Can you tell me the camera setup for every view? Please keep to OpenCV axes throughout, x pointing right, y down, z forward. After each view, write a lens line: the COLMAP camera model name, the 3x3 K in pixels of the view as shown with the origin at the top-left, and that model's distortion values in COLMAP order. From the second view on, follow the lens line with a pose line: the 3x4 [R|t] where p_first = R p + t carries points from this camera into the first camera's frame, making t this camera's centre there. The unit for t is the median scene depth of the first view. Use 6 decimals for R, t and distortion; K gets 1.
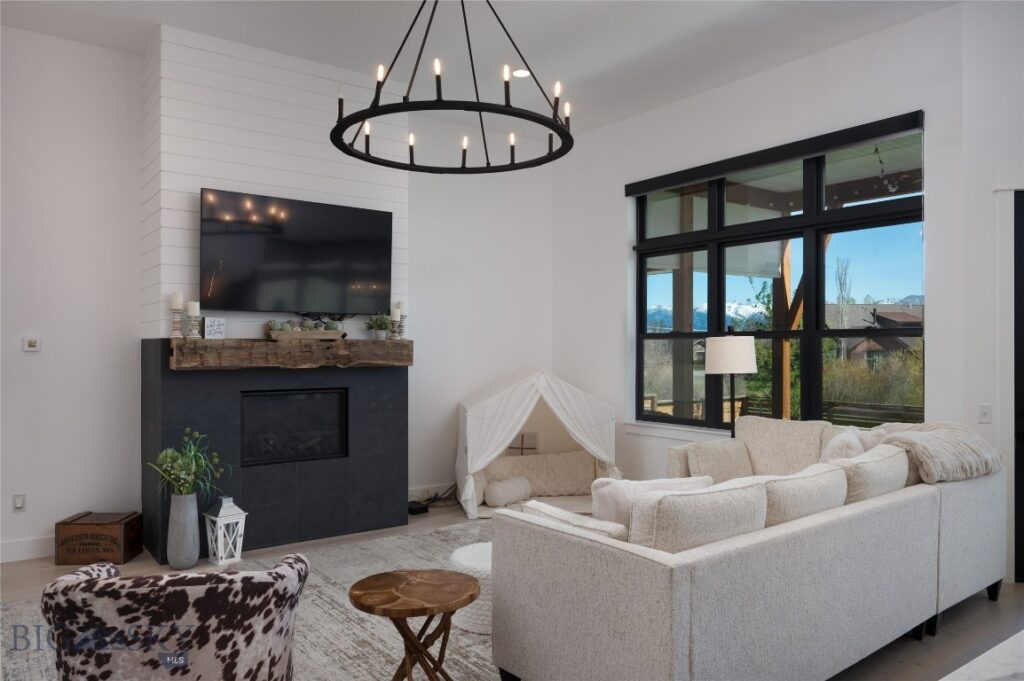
lens RADIAL K [[717.8, 0, 512.4], [0, 717.8, 344.7], [0, 0, 1]] dist [-0.011703, 0.005359]
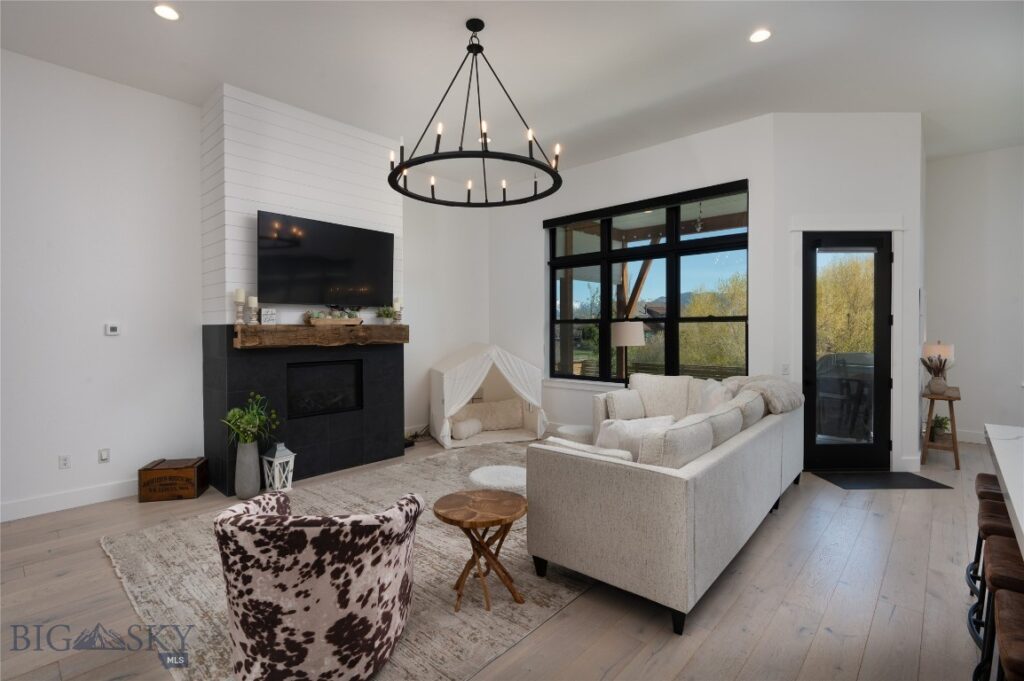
lens RADIAL K [[475.8, 0, 511.1], [0, 475.8, 334.7], [0, 0, 1]] dist [-0.002706, -0.000853]
pose [[0.983850, -0.007186, 0.178852, -0.131751], [0.004657, 0.999883, 0.014553, -0.000050], [-0.178935, -0.013485, 0.983768, 0.051279]]
